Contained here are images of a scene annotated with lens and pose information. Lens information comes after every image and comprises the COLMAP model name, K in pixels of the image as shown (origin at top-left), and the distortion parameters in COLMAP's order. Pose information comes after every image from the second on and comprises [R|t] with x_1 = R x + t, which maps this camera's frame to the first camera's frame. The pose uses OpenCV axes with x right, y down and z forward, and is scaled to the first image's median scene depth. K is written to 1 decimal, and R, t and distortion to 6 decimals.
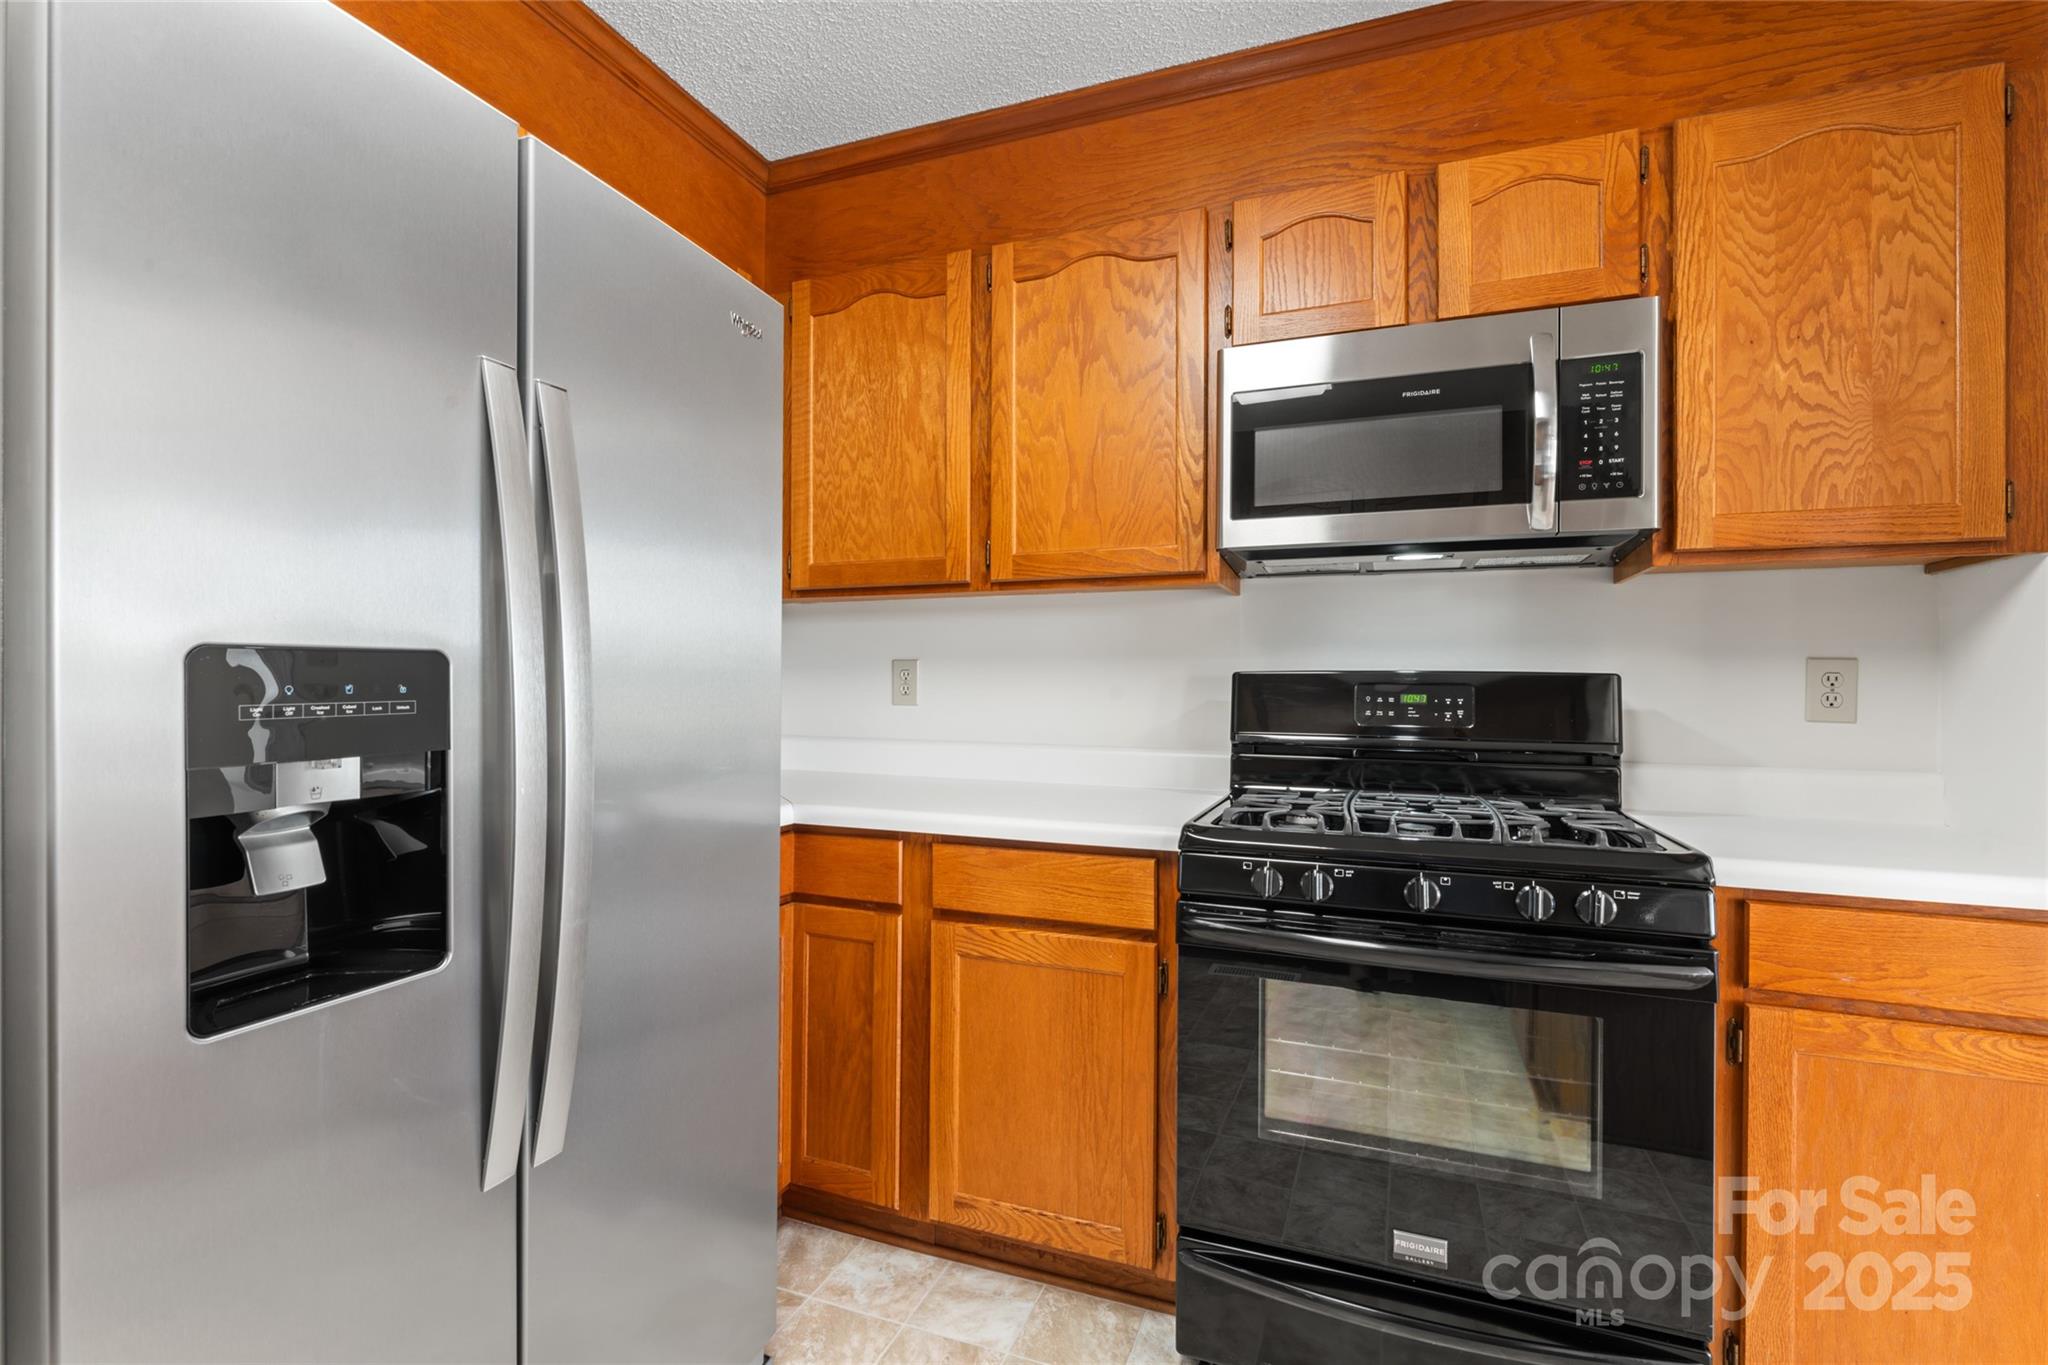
lens RADIAL K [[935.8, 0, 1024.0], [0, 935.8, 682.5], [0, 0, 1]] dist [-0.001933, -0.000616]
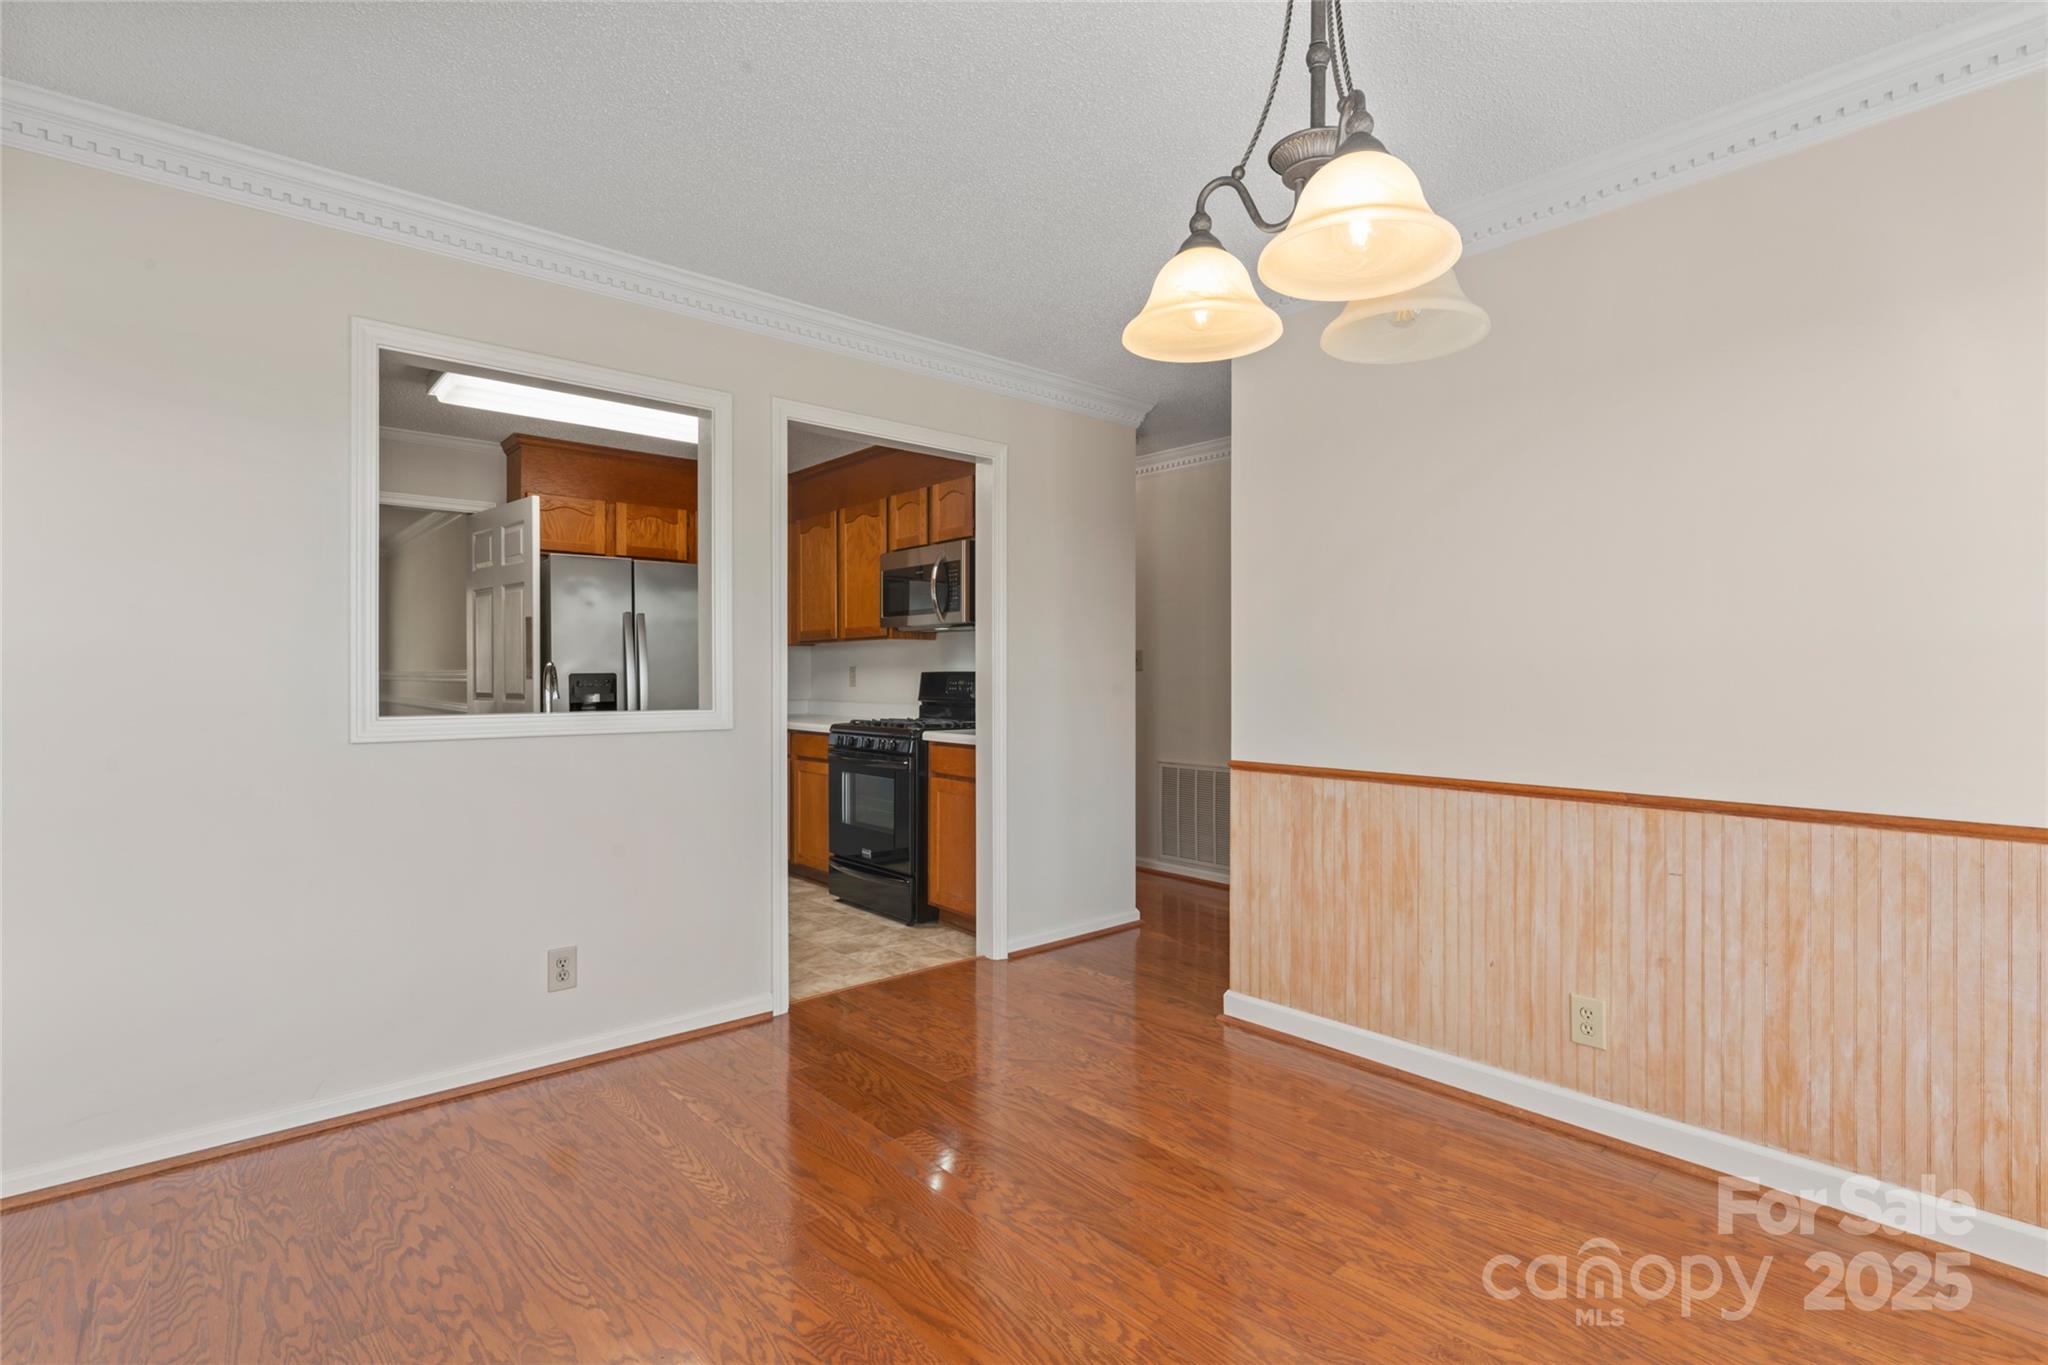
lens RADIAL K [[967.7, 0, 1014.9], [0, 967.7, 679.5], [0, 0, 1]] dist [-0.000386, 0.000683]
pose [[0.884831, -0.007080, -0.465859, 1.982602], [0.009812, 0.999946, 0.003439, 0.001035], [0.465809, -0.007614, 0.884852, -1.389360]]
